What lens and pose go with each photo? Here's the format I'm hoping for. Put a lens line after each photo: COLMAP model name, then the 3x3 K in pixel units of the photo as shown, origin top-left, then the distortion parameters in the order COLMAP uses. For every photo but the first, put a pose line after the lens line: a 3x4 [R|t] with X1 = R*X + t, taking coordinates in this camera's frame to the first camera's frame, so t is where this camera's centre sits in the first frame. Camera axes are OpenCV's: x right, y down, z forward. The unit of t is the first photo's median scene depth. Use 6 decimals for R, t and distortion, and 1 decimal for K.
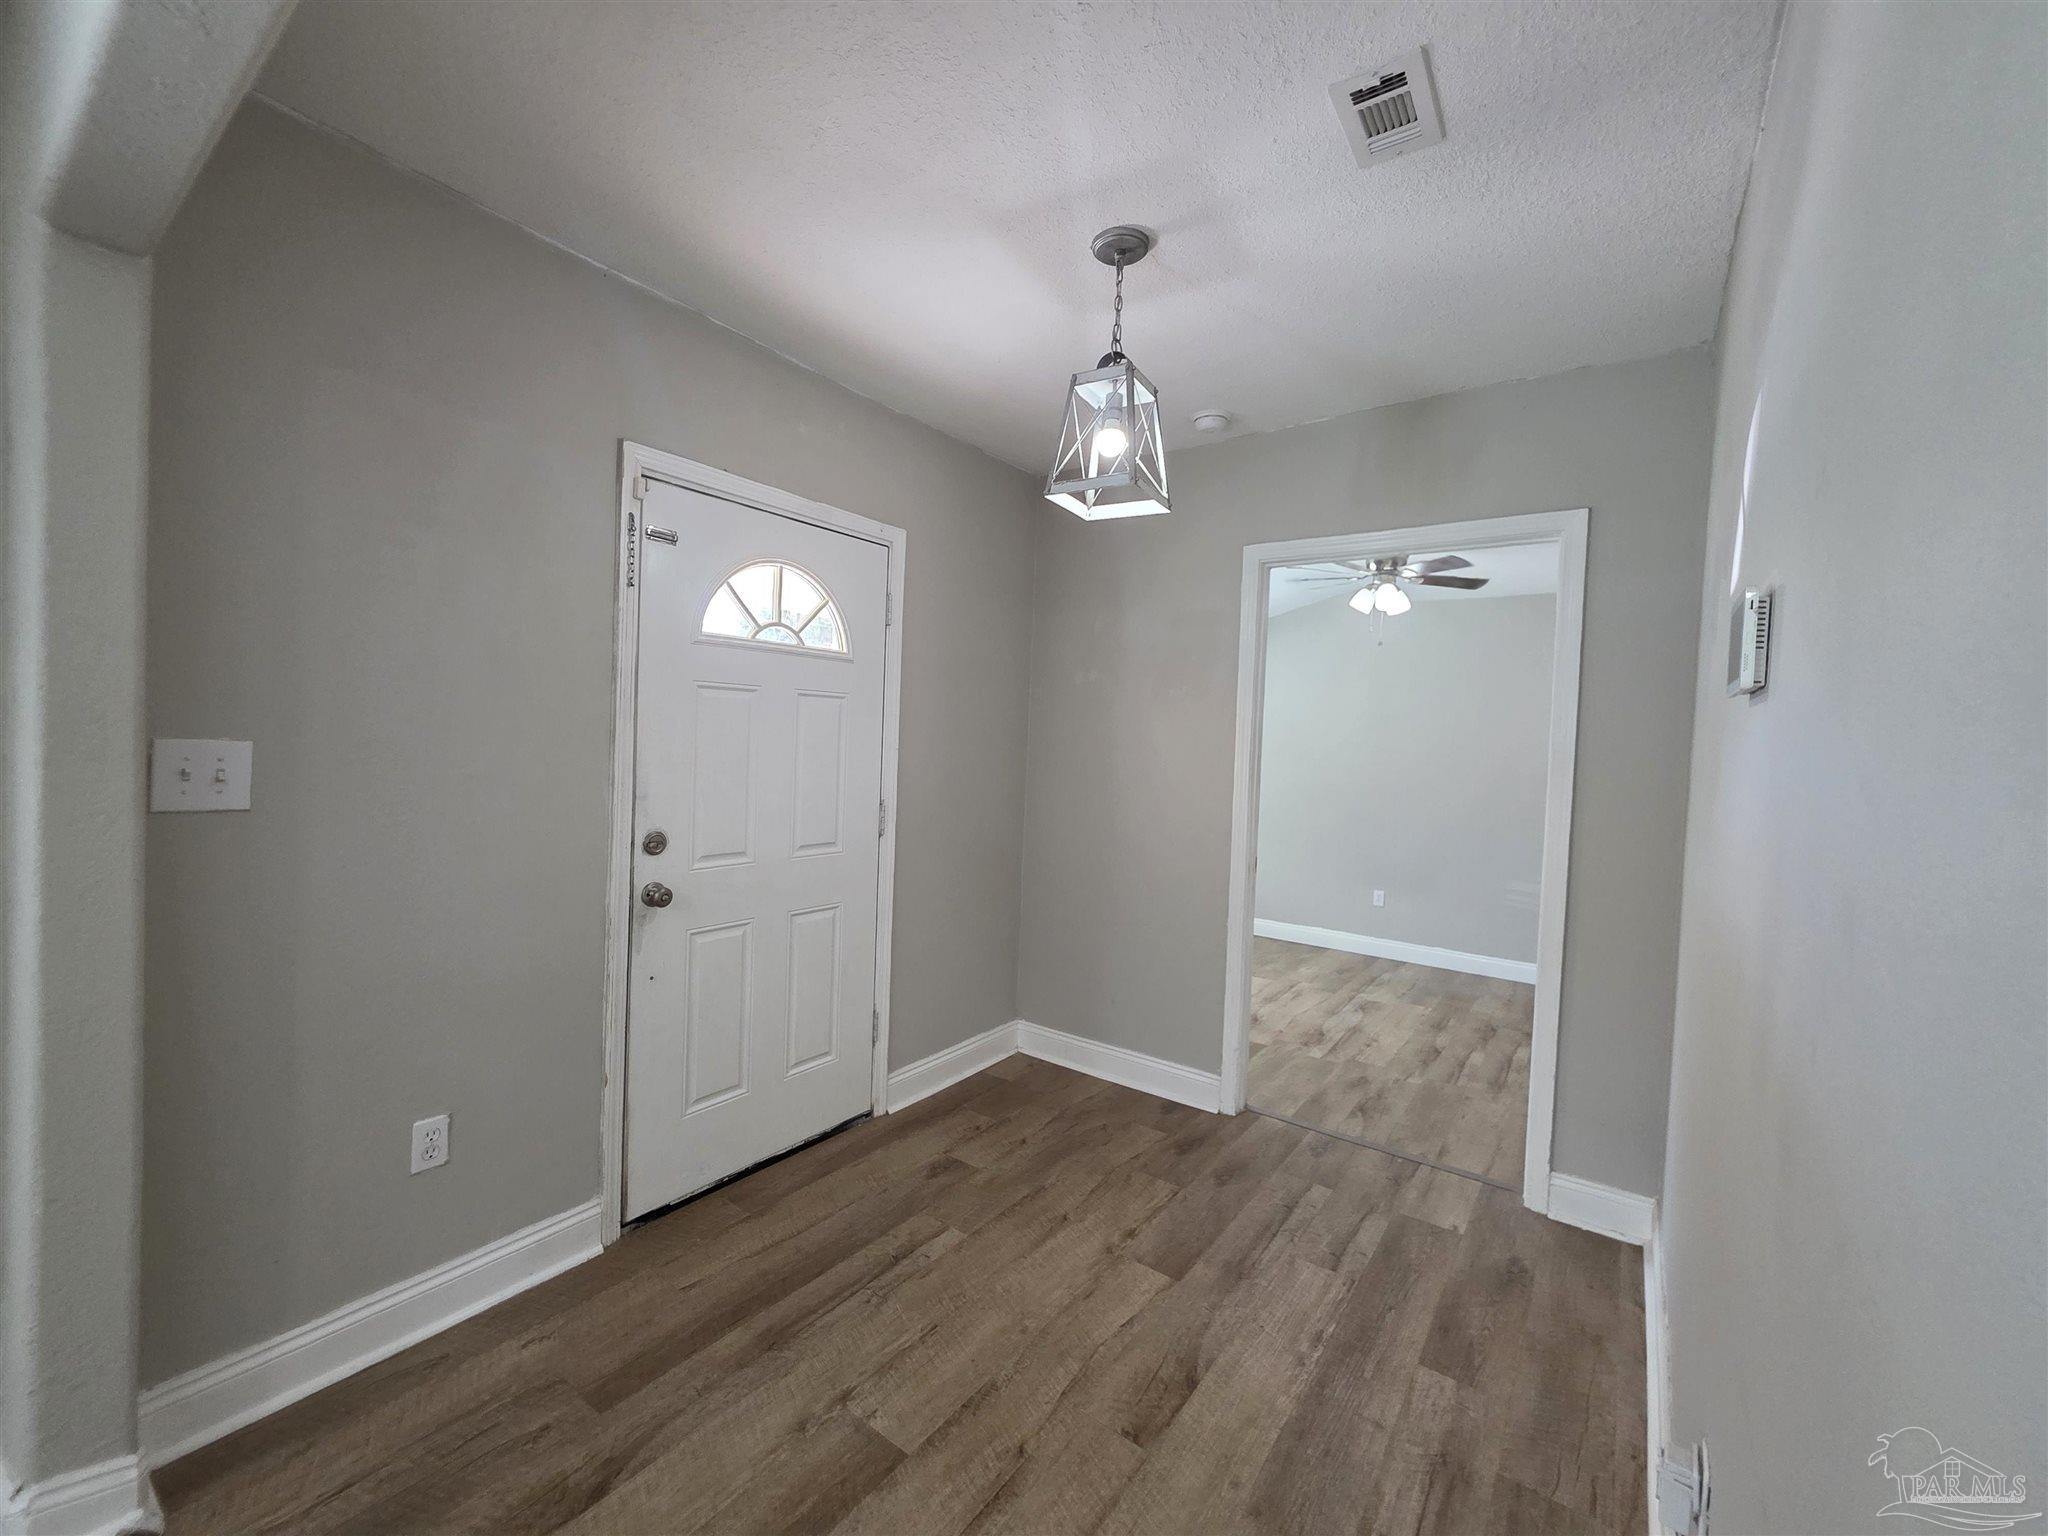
lens RADIAL K [[825.4, 0, 1016.6], [0, 825.4, 765.0], [0, 0, 1]] dist [0.005910, -0.000998]
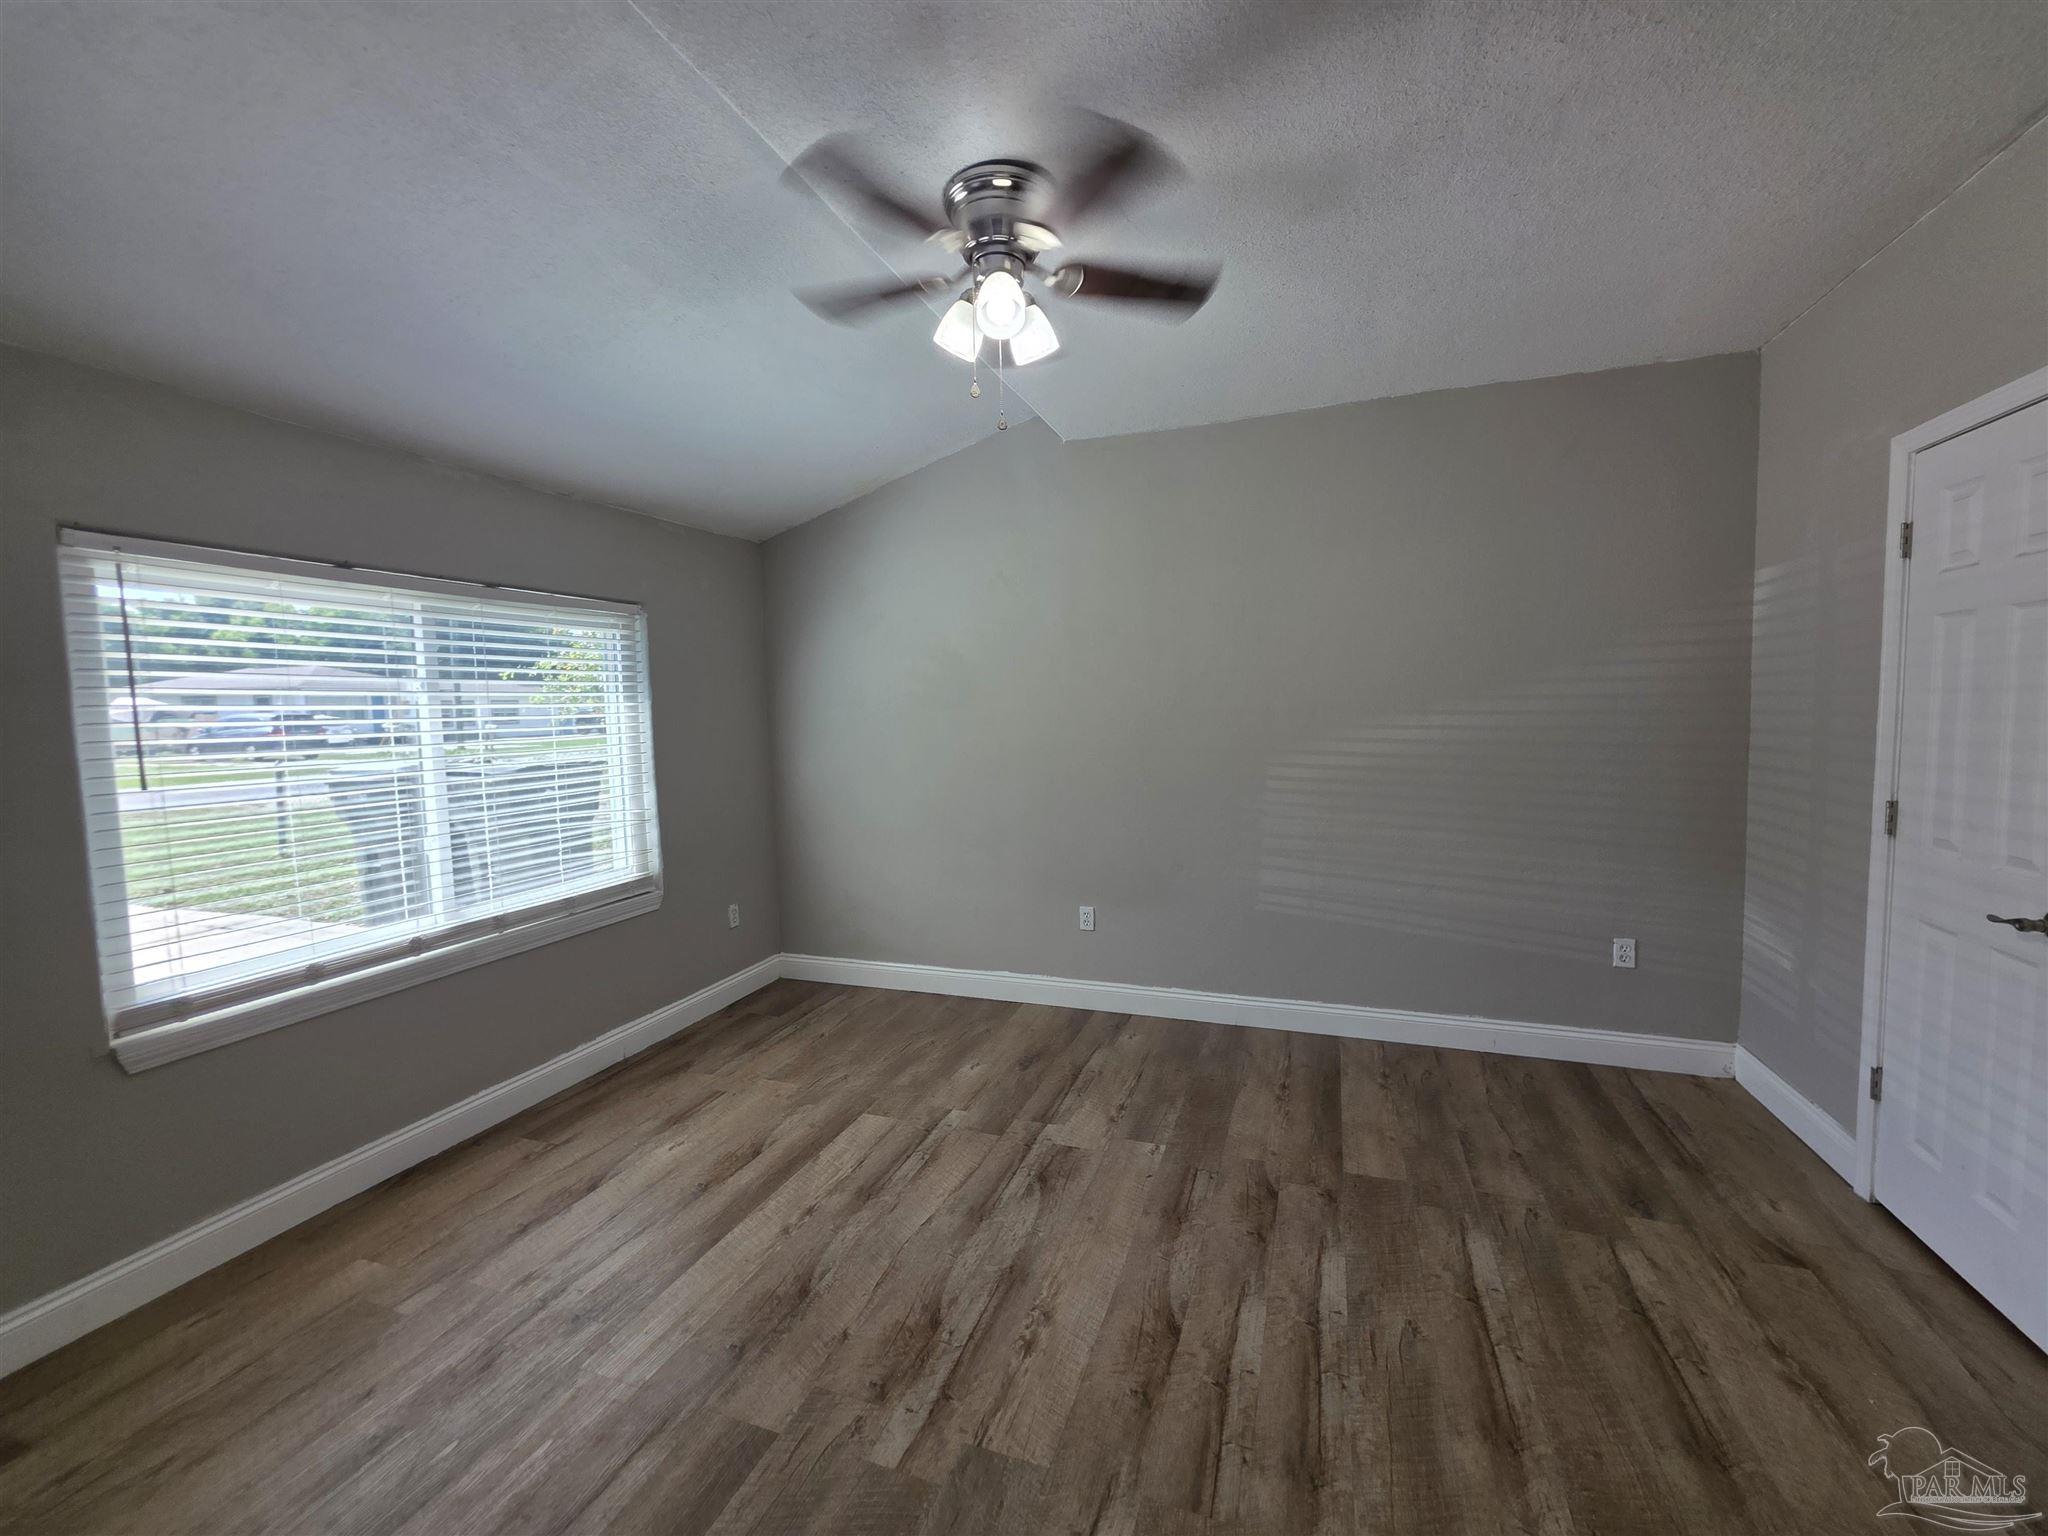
lens RADIAL K [[825.4, 0, 1021.0], [0, 825.4, 772.1], [0, 0, 1]] dist [0.005910, -0.000998]
pose [[0.958626, -0.088263, 0.270640, 0.330390], [0.074381, 0.995353, 0.061150, 0.011260], [-0.274780, -0.038489, 0.960737, 0.594581]]
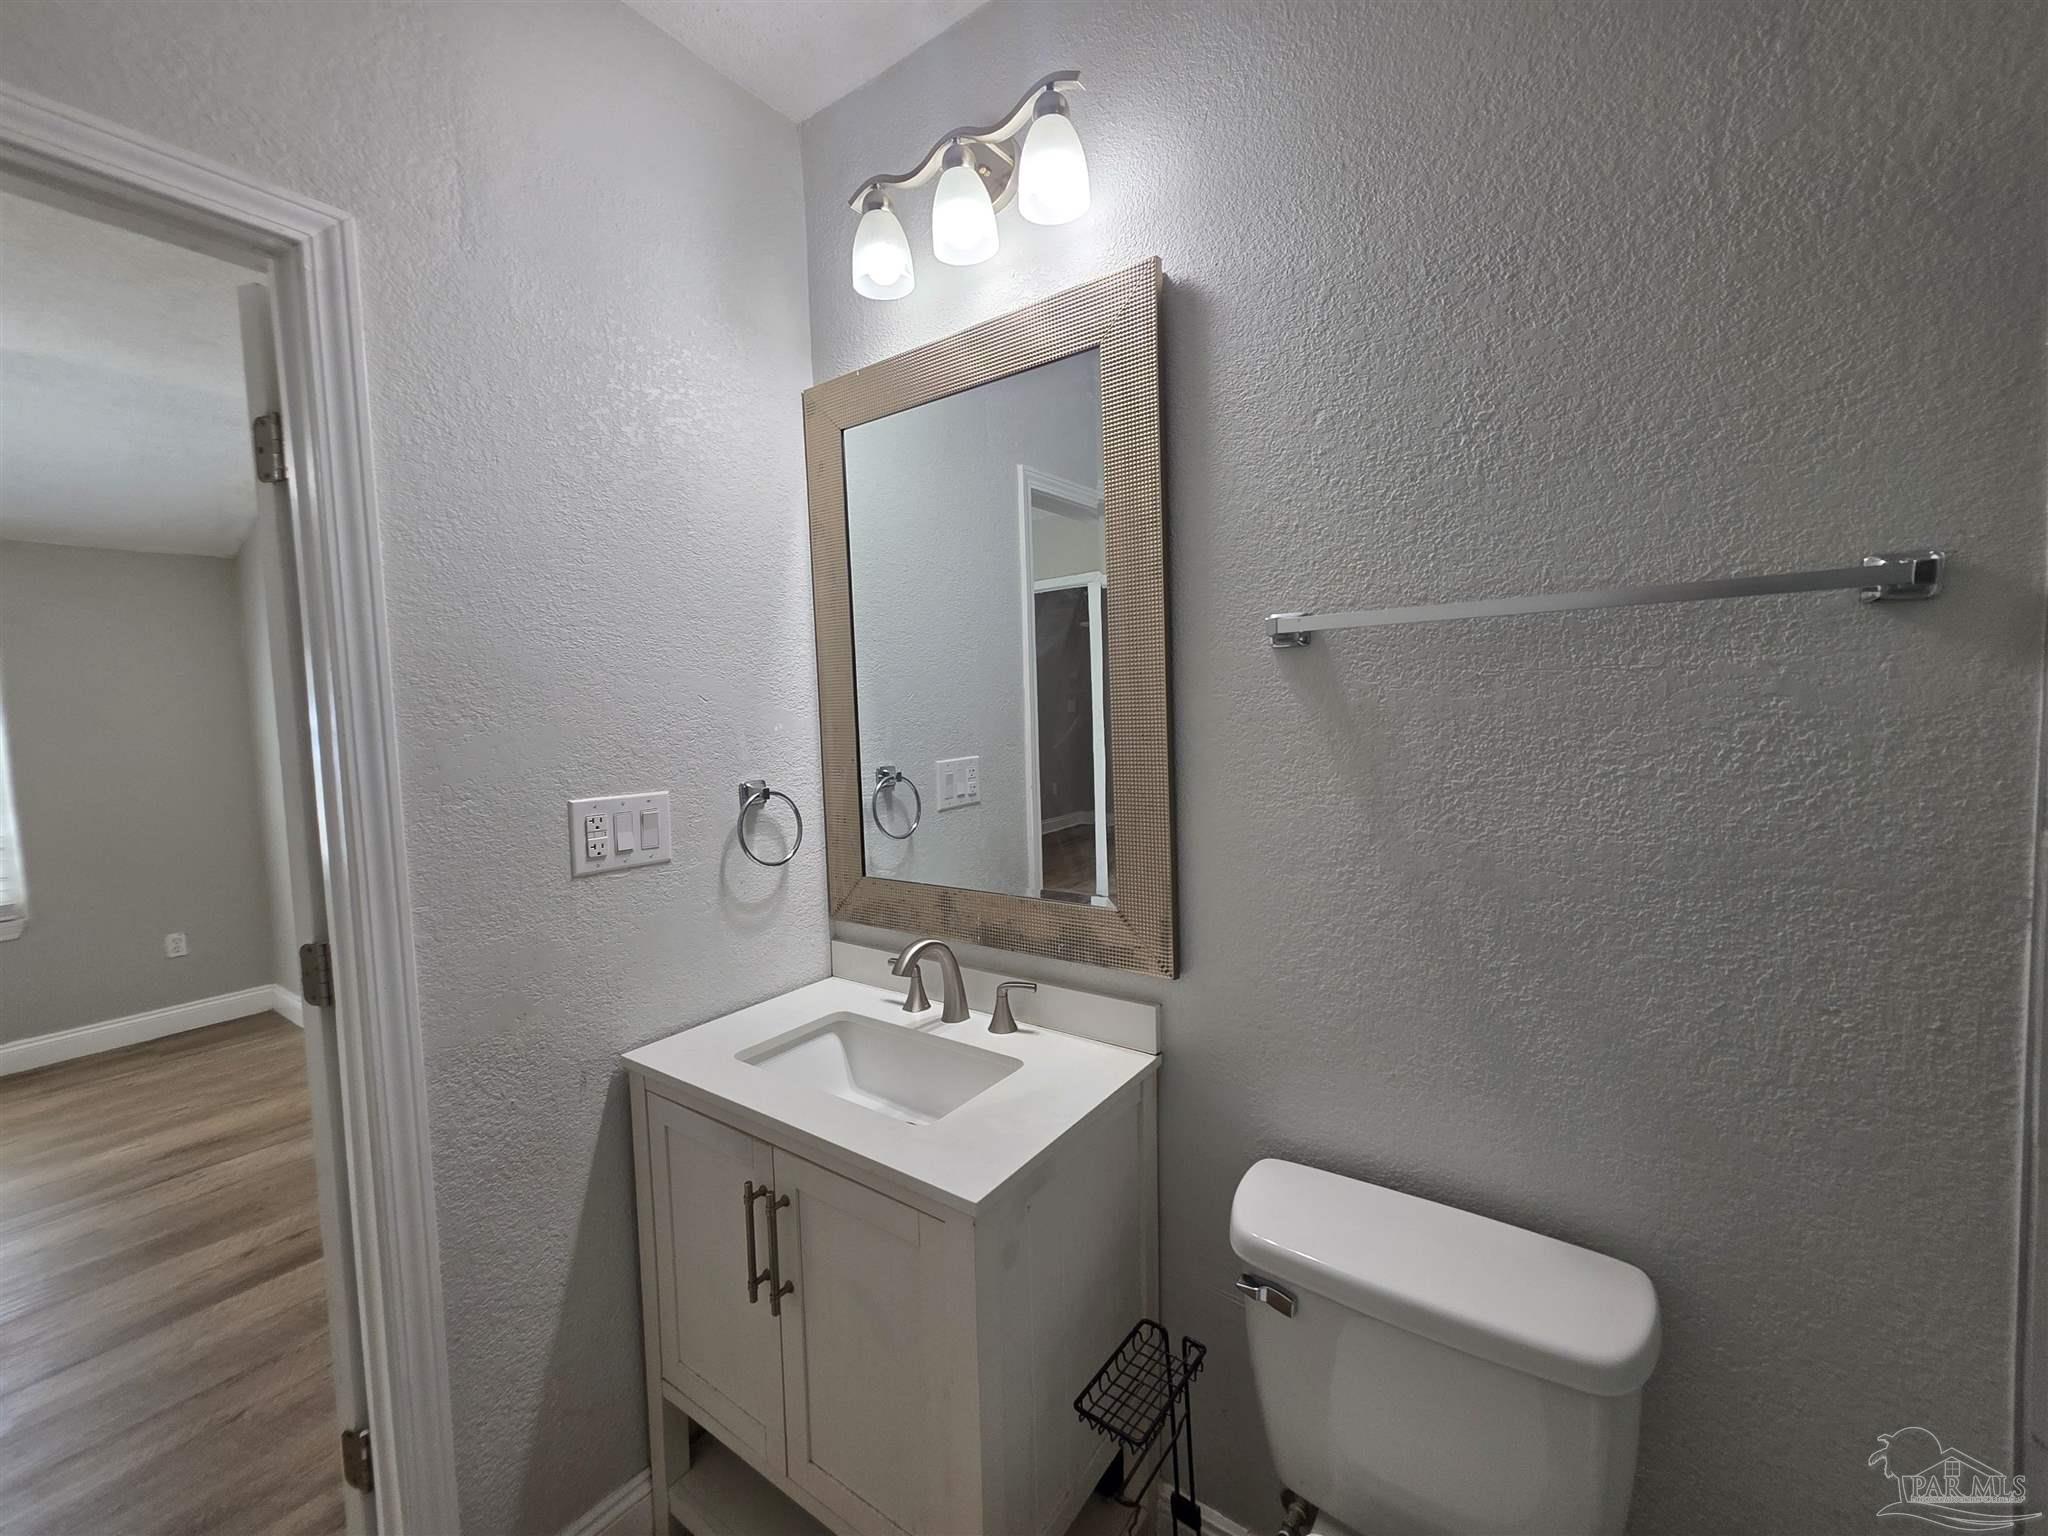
lens RADIAL K [[825.4, 0, 1025.6], [0, 825.4, 769.8], [0, 0, 1]] dist [0.005910, -0.000998]
pose [[0.997078, -0.075975, 0.007899, 1.224582], [0.075614, 0.996379, 0.038889, 0.051249], [-0.010825, -0.038179, 0.999212, 0.666841]]
